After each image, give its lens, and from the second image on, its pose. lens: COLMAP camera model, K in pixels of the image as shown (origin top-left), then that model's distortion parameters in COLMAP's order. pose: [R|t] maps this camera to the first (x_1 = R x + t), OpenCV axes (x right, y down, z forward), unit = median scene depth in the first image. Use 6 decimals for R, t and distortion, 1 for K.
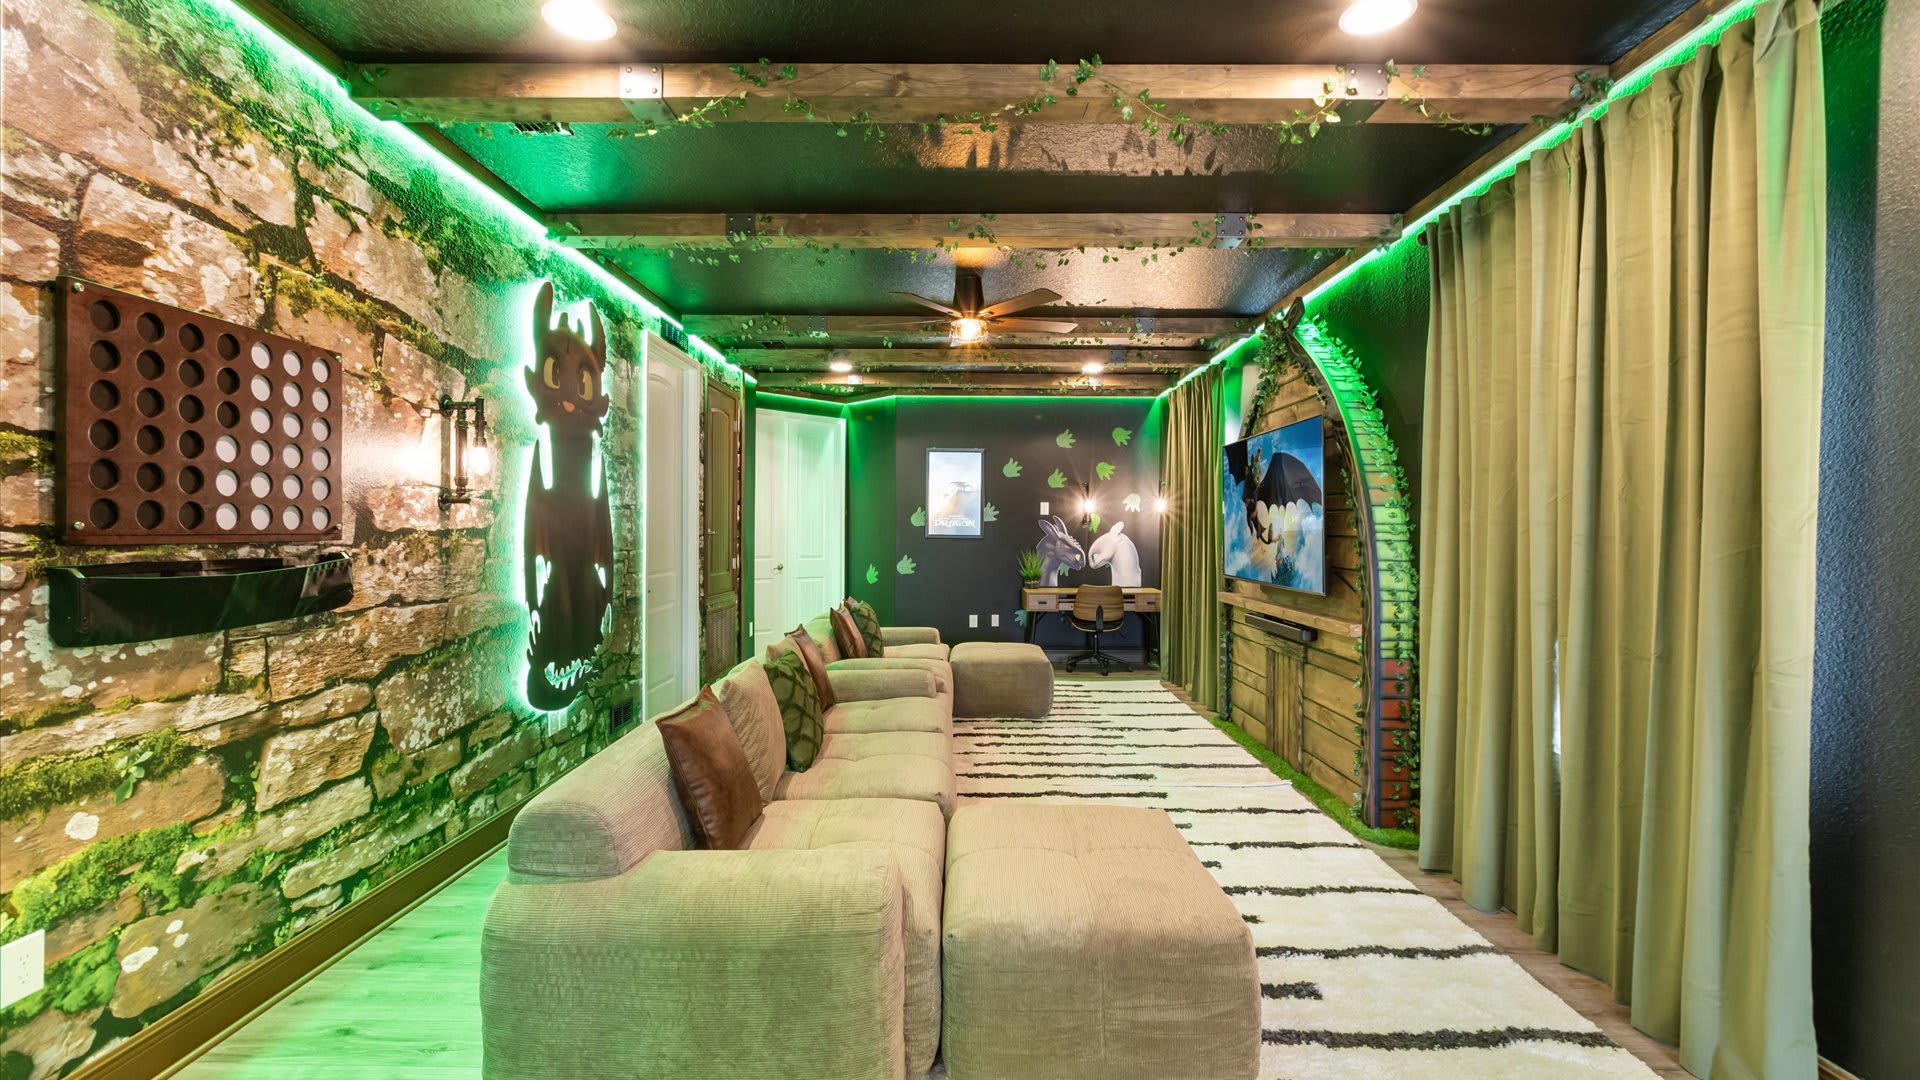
lens RADIAL K [[847.3, 0, 959.9], [0, 847.3, 535.0], [0, 0, 1]] dist [-0.002115, 0.000190]
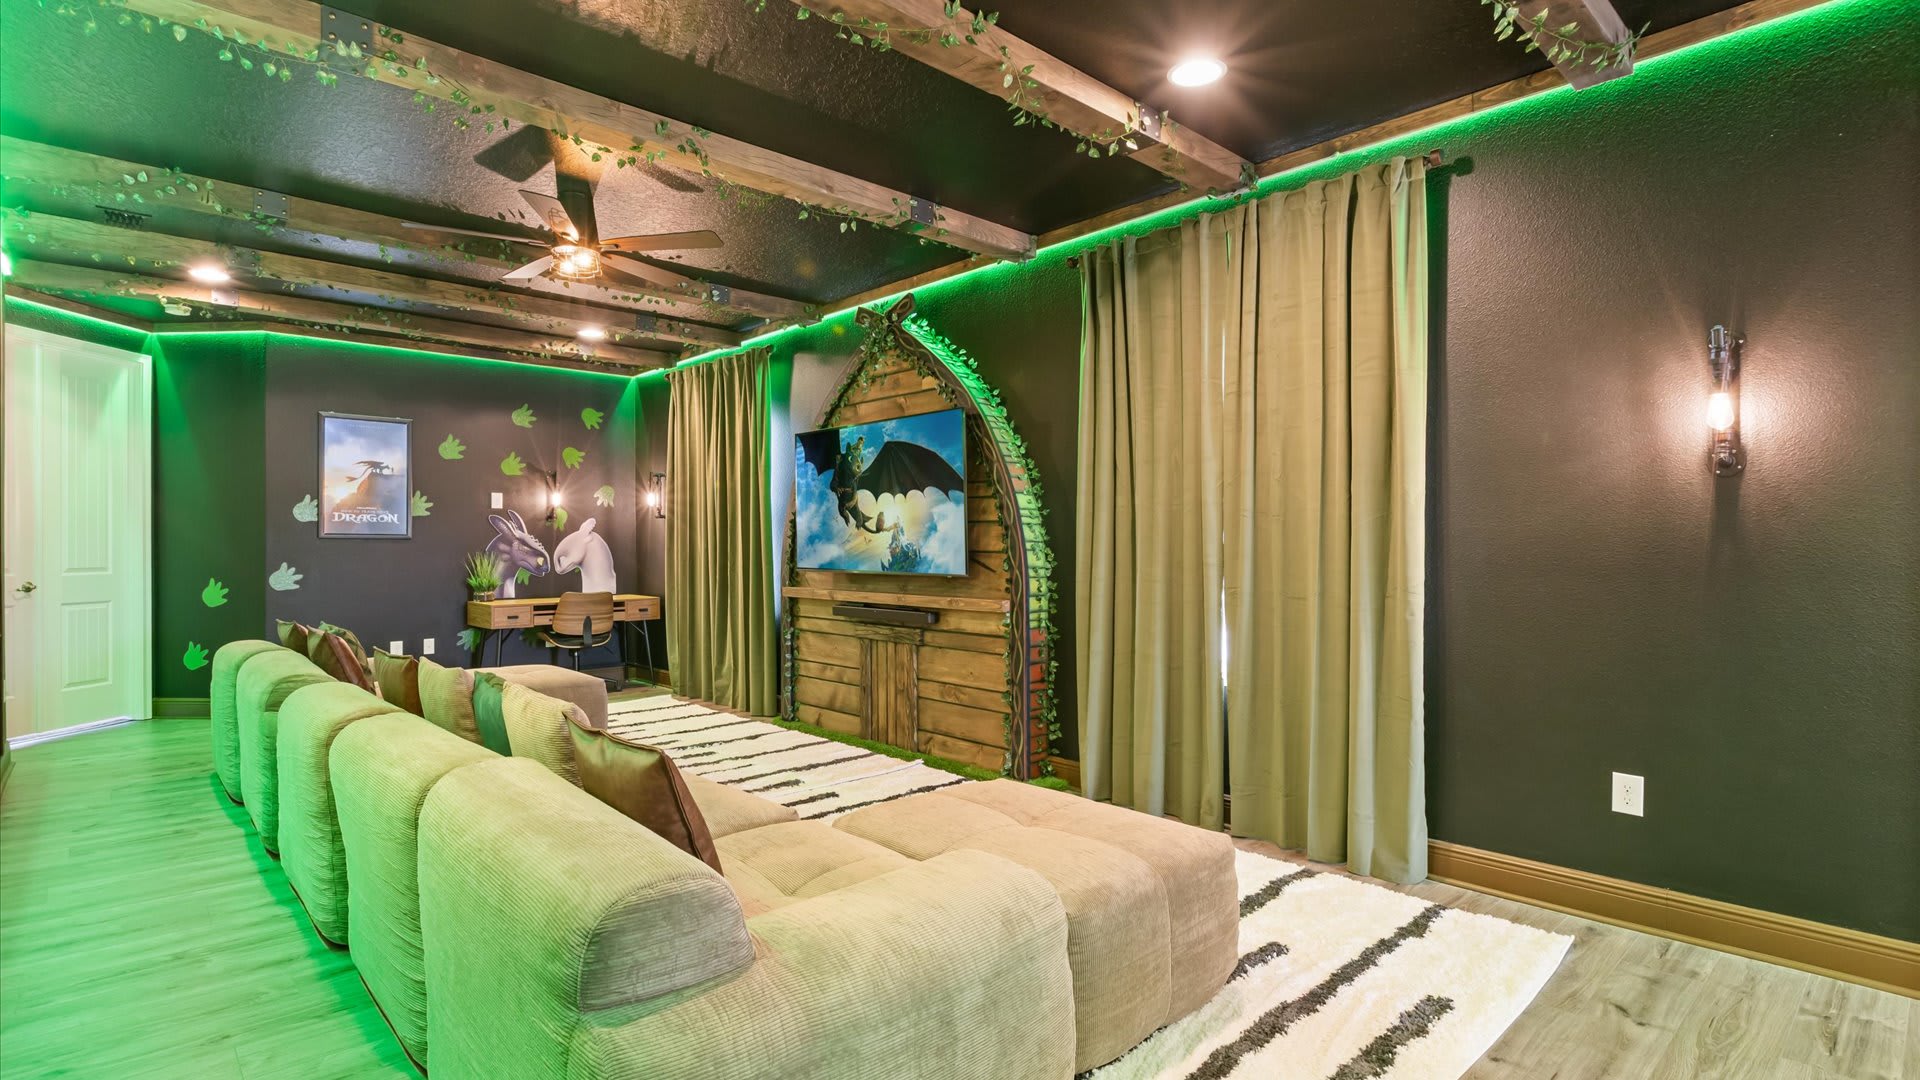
lens RADIAL K [[920.9, 0, 957.8], [0, 920.9, 545.1], [0, 0, 1]] dist [-0.006755, 0.001768]
pose [[0.732277, -0.009336, 0.680943, -0.312677], [0.010814, 0.999939, 0.002081, 0.024461], [-0.680921, 0.005840, 0.732334, 0.132348]]
